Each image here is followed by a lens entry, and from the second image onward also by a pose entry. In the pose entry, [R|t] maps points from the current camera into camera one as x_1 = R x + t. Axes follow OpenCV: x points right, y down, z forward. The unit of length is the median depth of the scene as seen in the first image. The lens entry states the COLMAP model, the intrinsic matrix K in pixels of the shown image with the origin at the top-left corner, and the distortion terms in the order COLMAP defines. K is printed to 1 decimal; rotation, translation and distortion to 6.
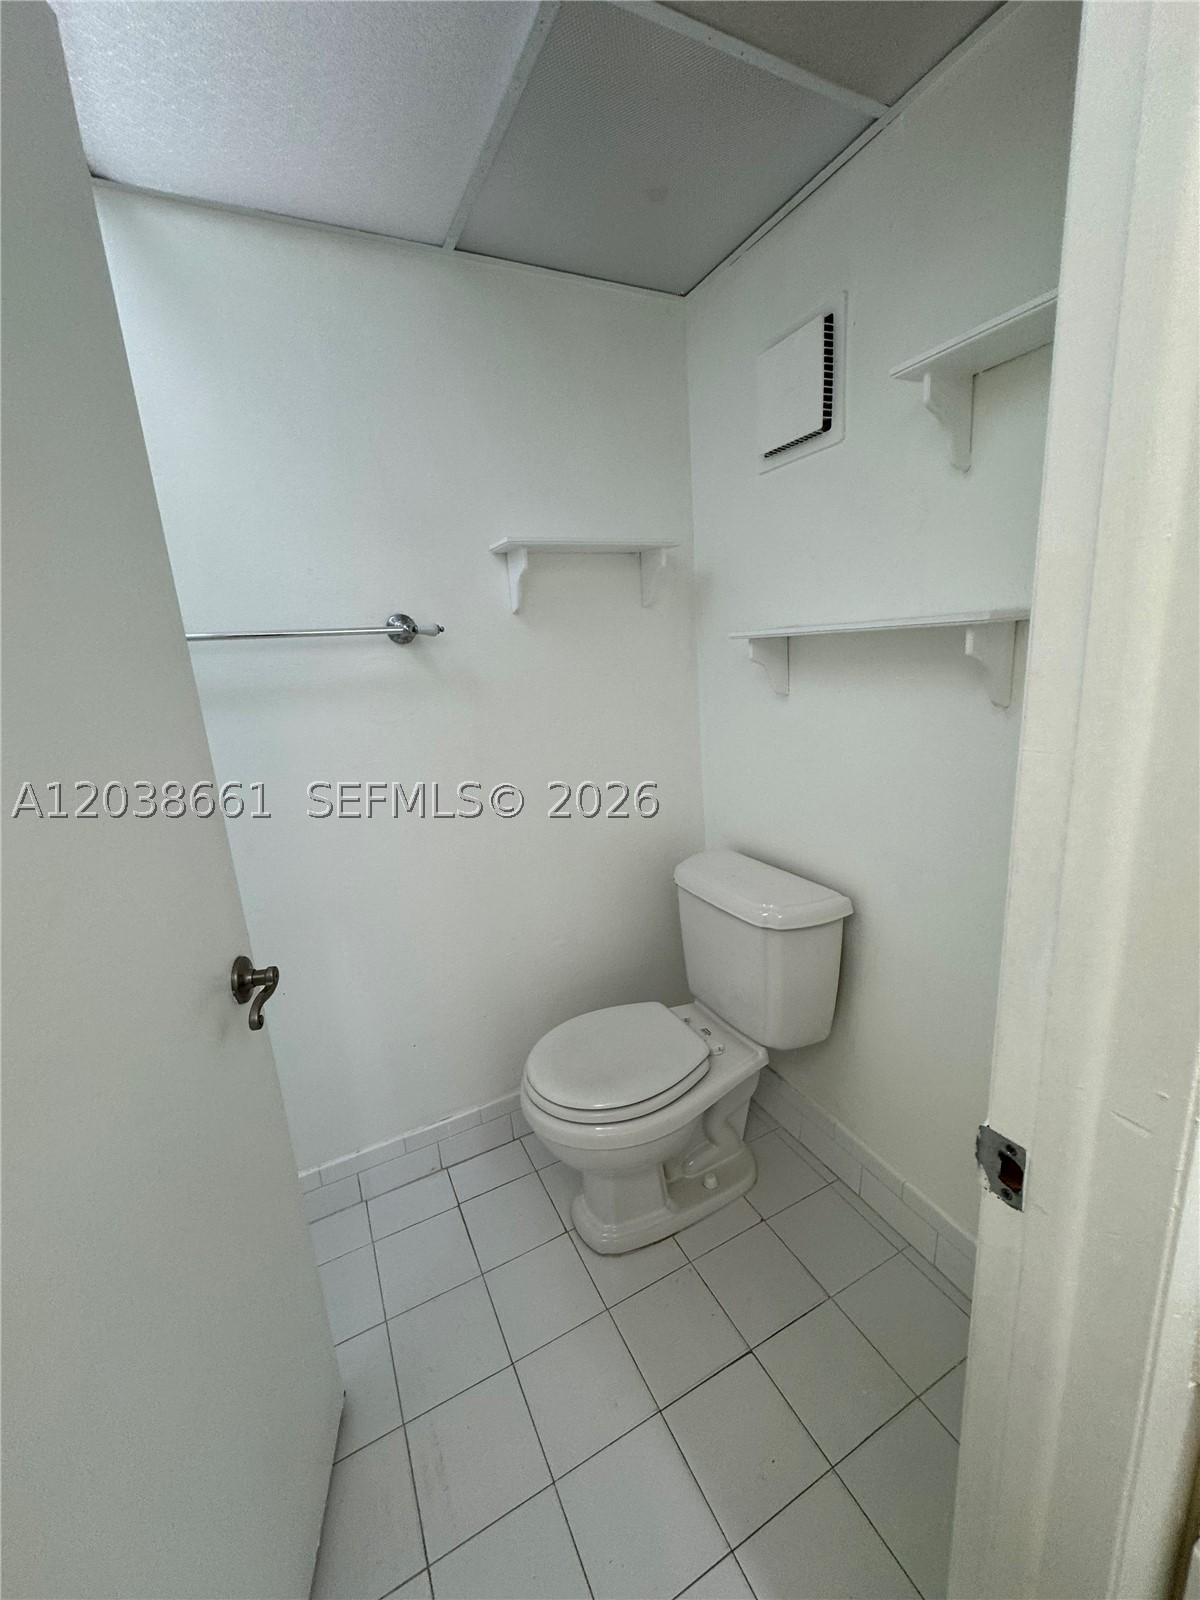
lens RADIAL K [[637.2, 0, 605.6], [0, 637.2, 797.9], [0, 0, 1]] dist [-0.004477, 0.000606]
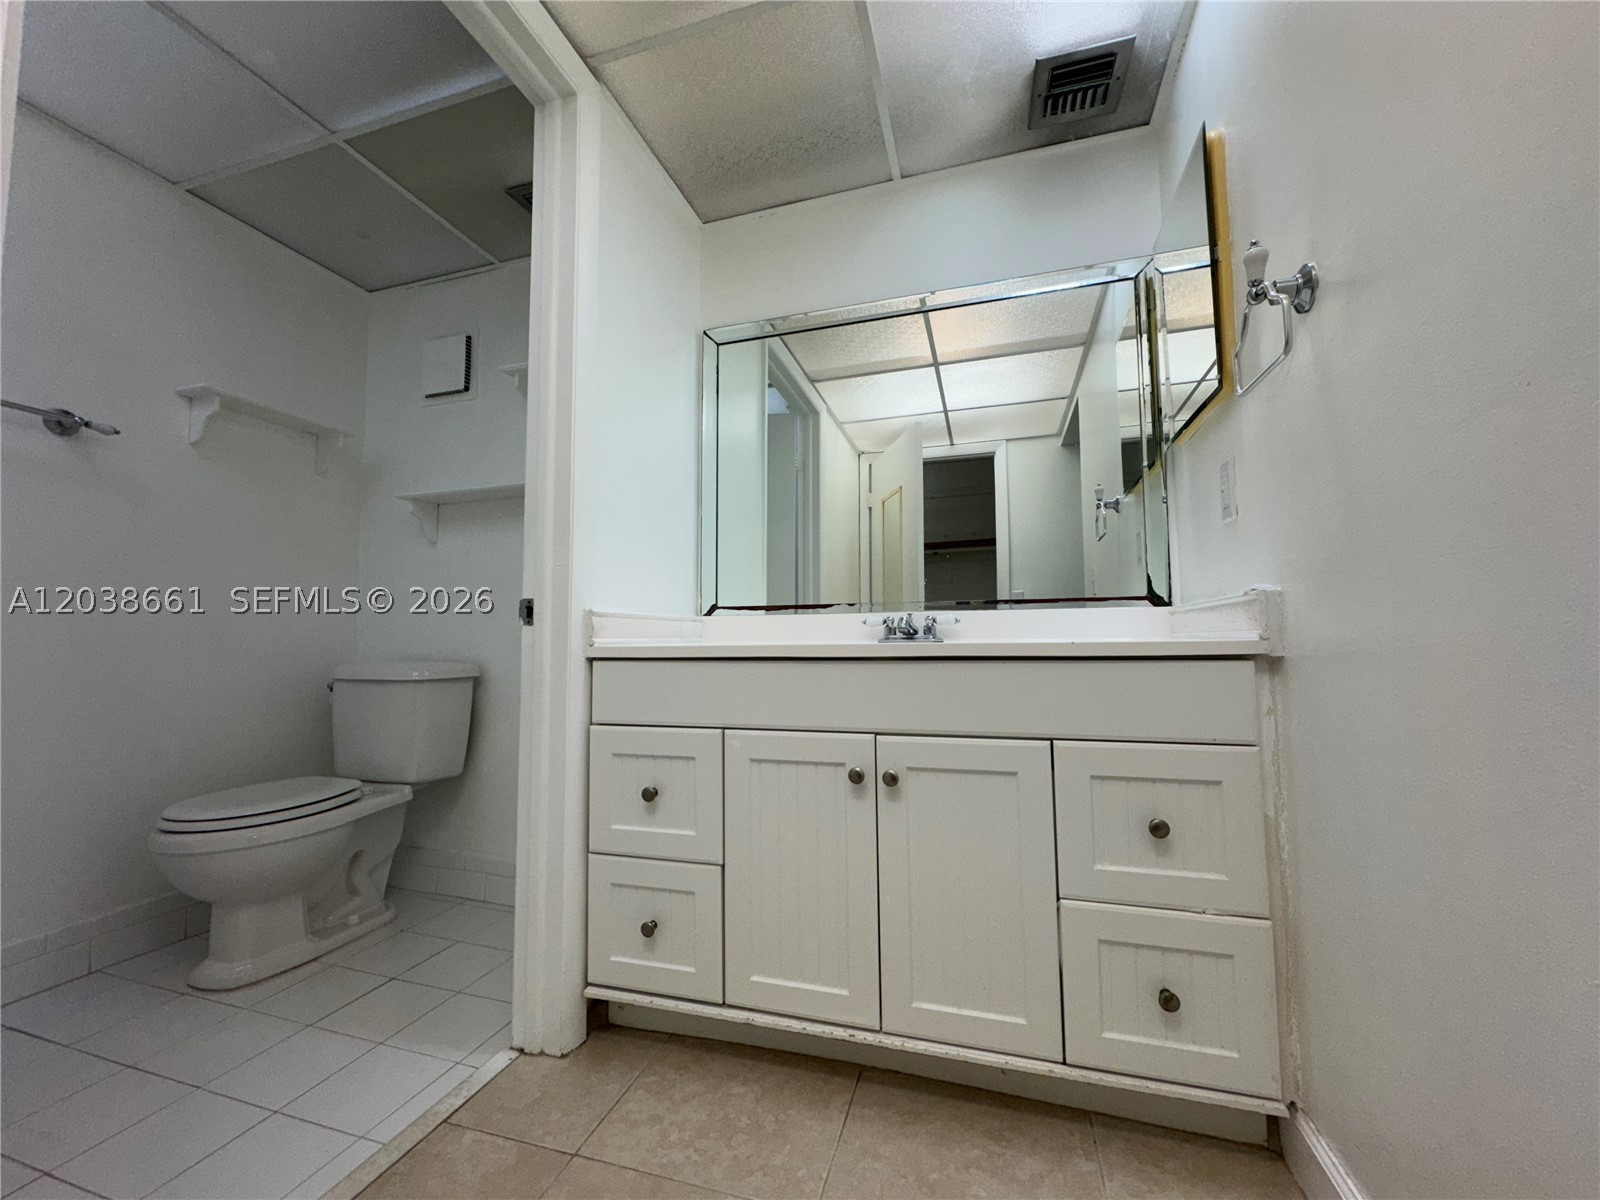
lens RADIAL K [[637.2, 0, 799.4], [0, 637.2, 596.8], [0, 0, 1]] dist [-0.004477, 0.000606]
pose [[0.693952, 0.110064, 0.711559, -0.176366], [0.124610, 0.954977, -0.269242, 0.481666], [-0.709156, 0.275508, 0.648993, -0.555068]]
